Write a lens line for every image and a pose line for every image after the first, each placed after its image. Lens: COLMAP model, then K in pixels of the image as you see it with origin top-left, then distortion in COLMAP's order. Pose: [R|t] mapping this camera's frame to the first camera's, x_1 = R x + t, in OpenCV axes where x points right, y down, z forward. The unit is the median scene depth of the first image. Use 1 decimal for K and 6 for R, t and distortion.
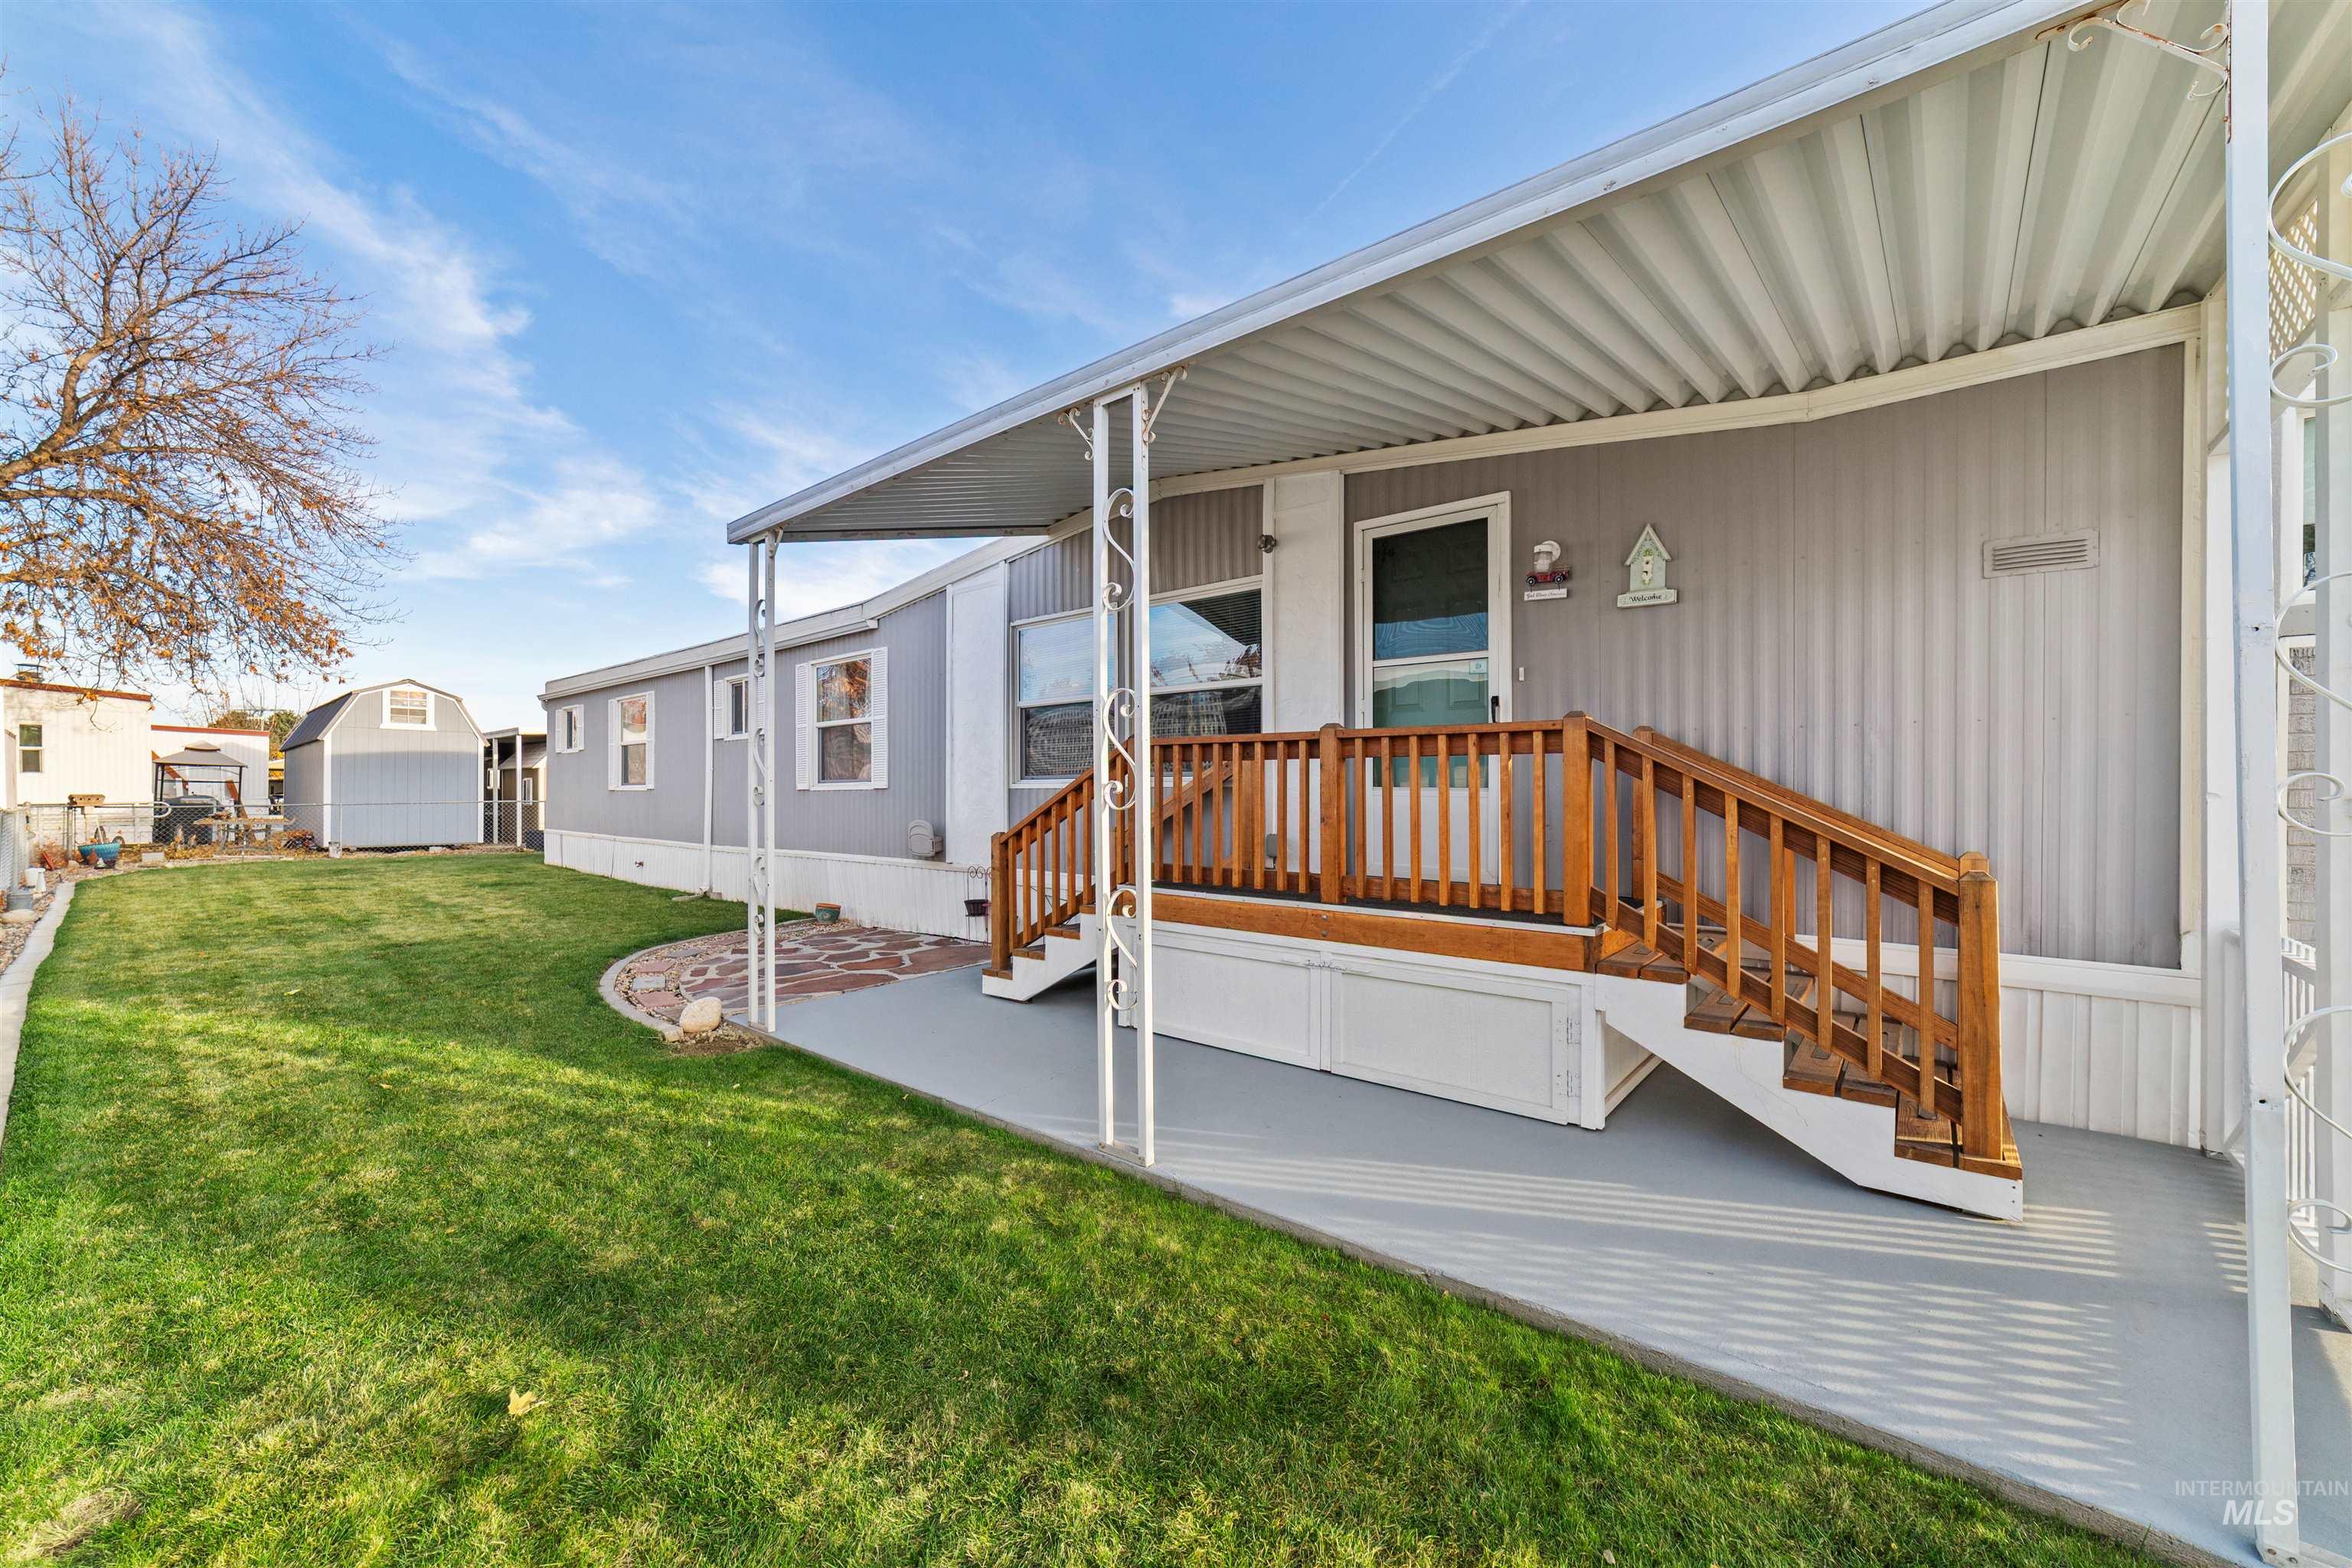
lens RADIAL K [[907.5, 0, 1171.7], [0, 907.5, 812.9], [0, 0, 1]] dist [-0.011311, 0.005669]
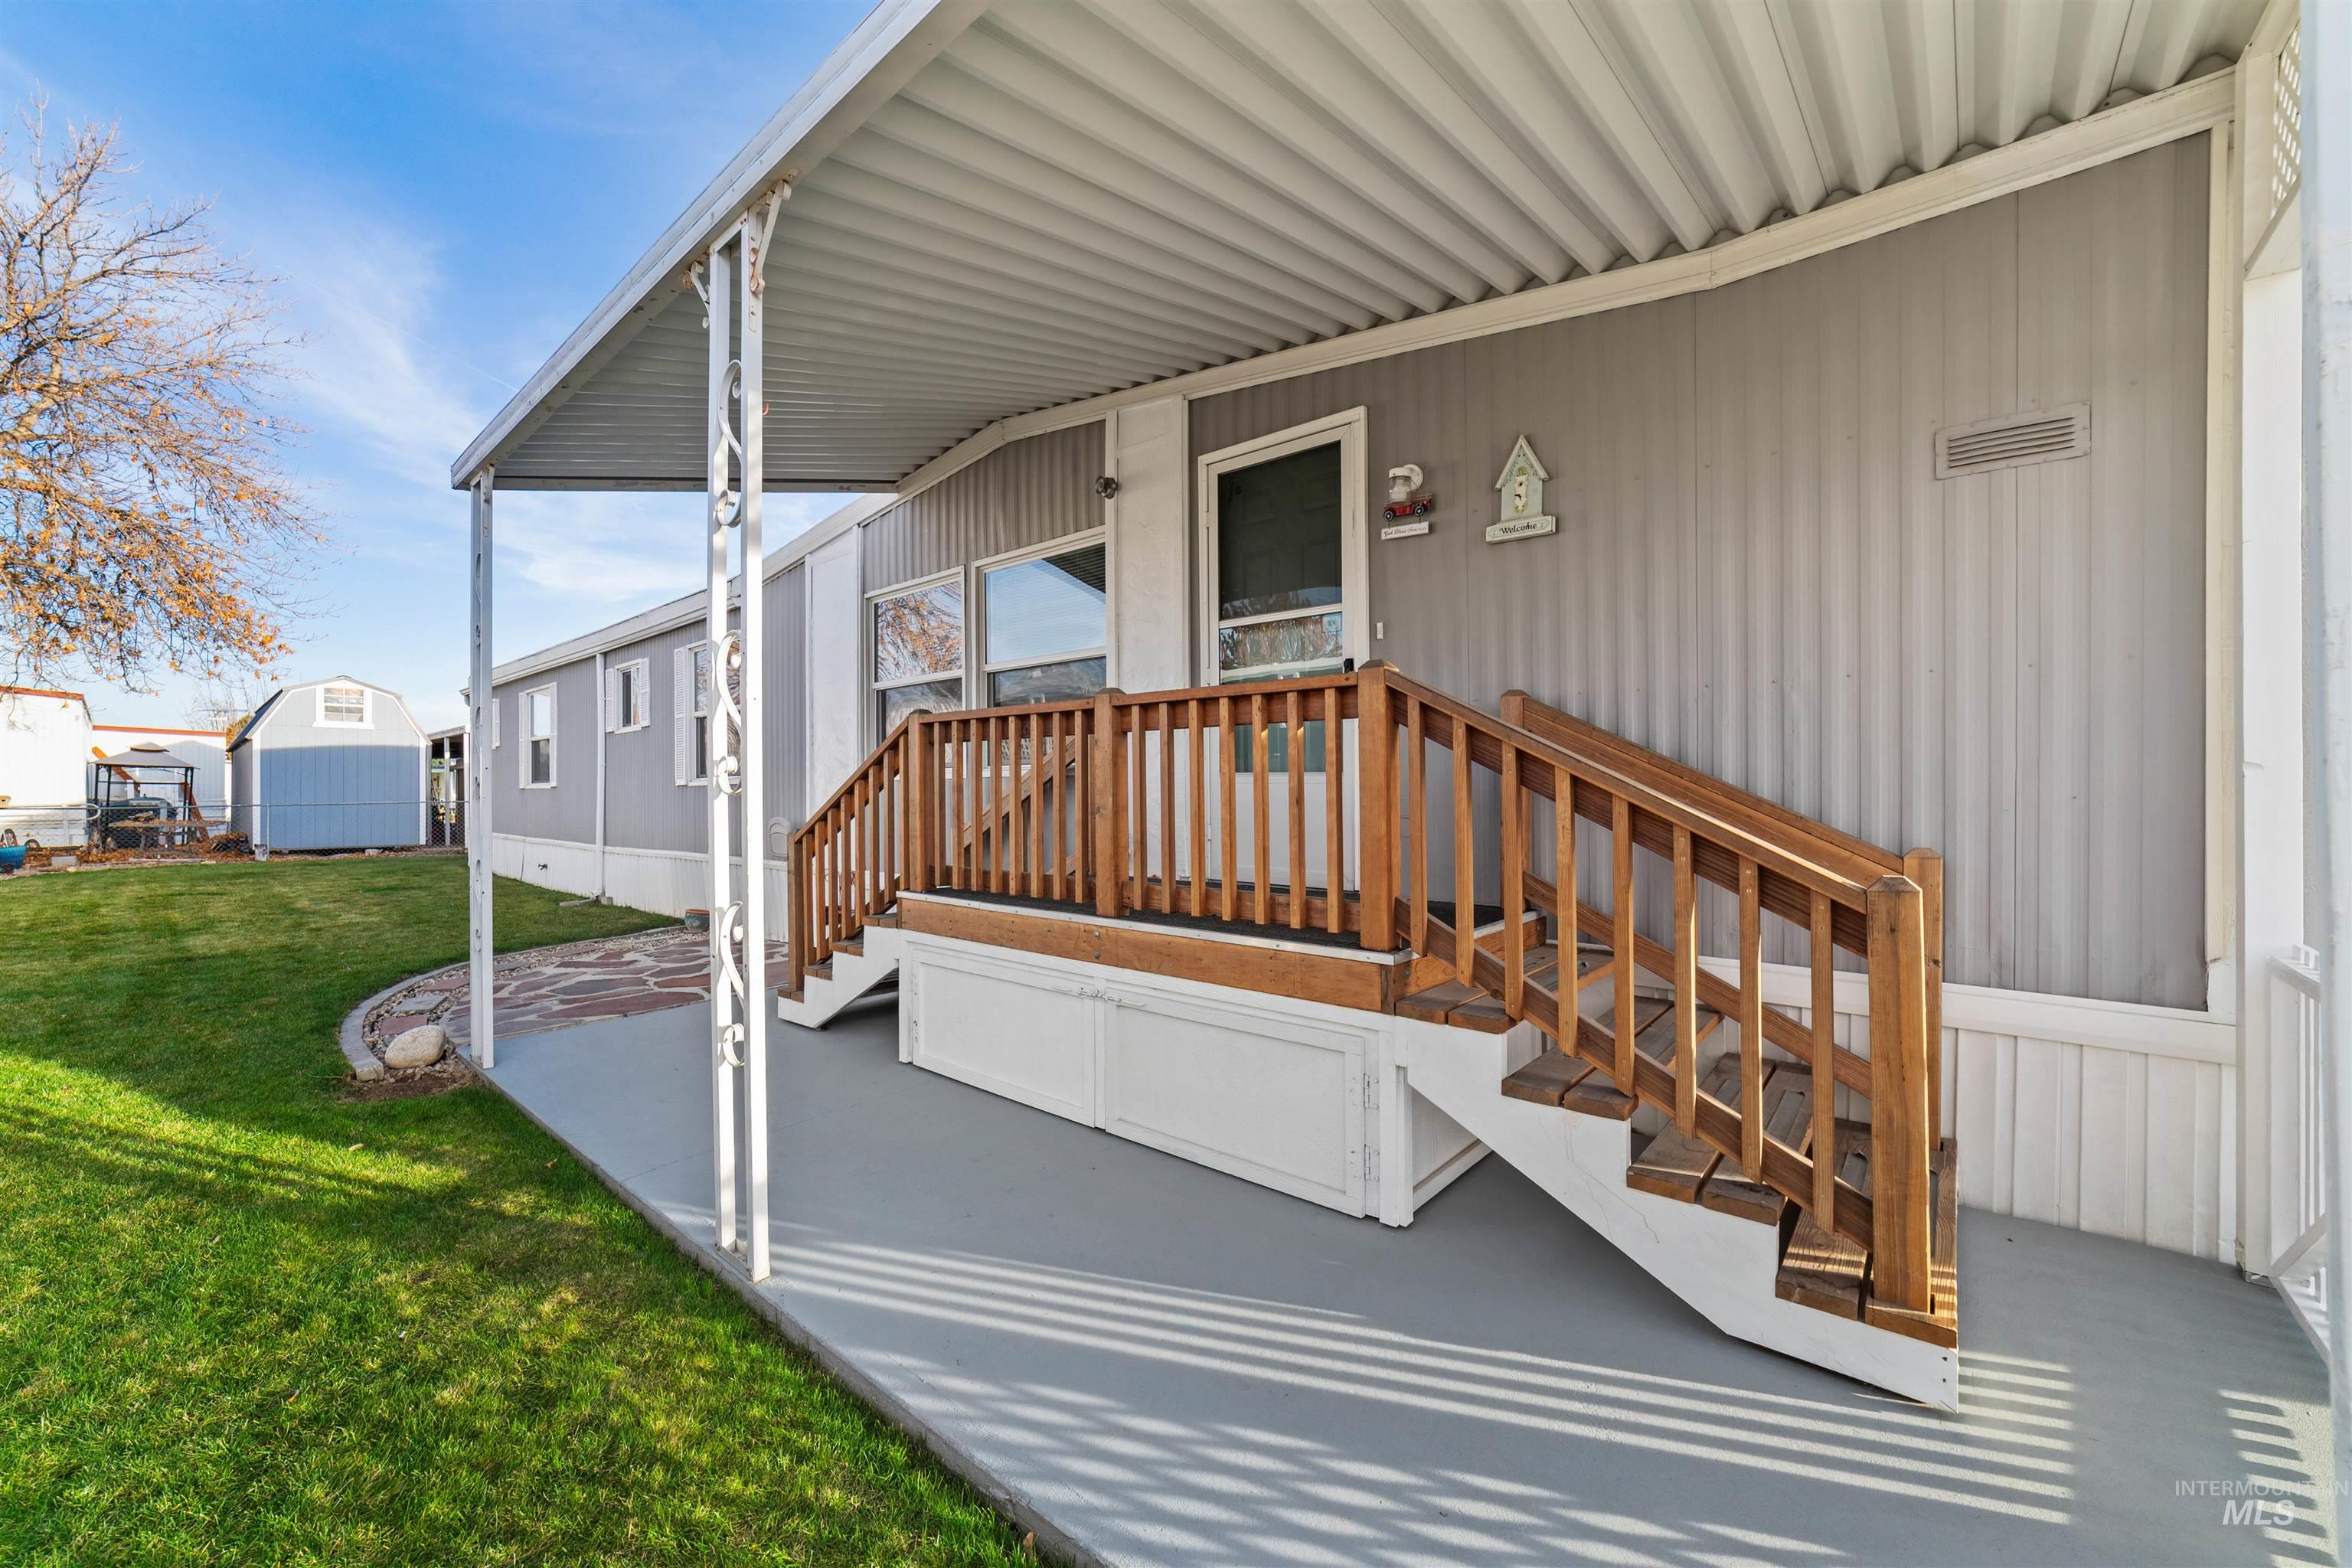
lens RADIAL K [[904.8, 0, 1171.6], [0, 904.8, 813.3], [0, 0, 1]] dist [-0.011624, 0.005791]
pose [[0.999829, -0.004417, -0.017956, 0.237519], [0.004436, 0.999990, 0.000989, 0.009491], [0.017952, -0.001069, 0.999838, 0.207997]]
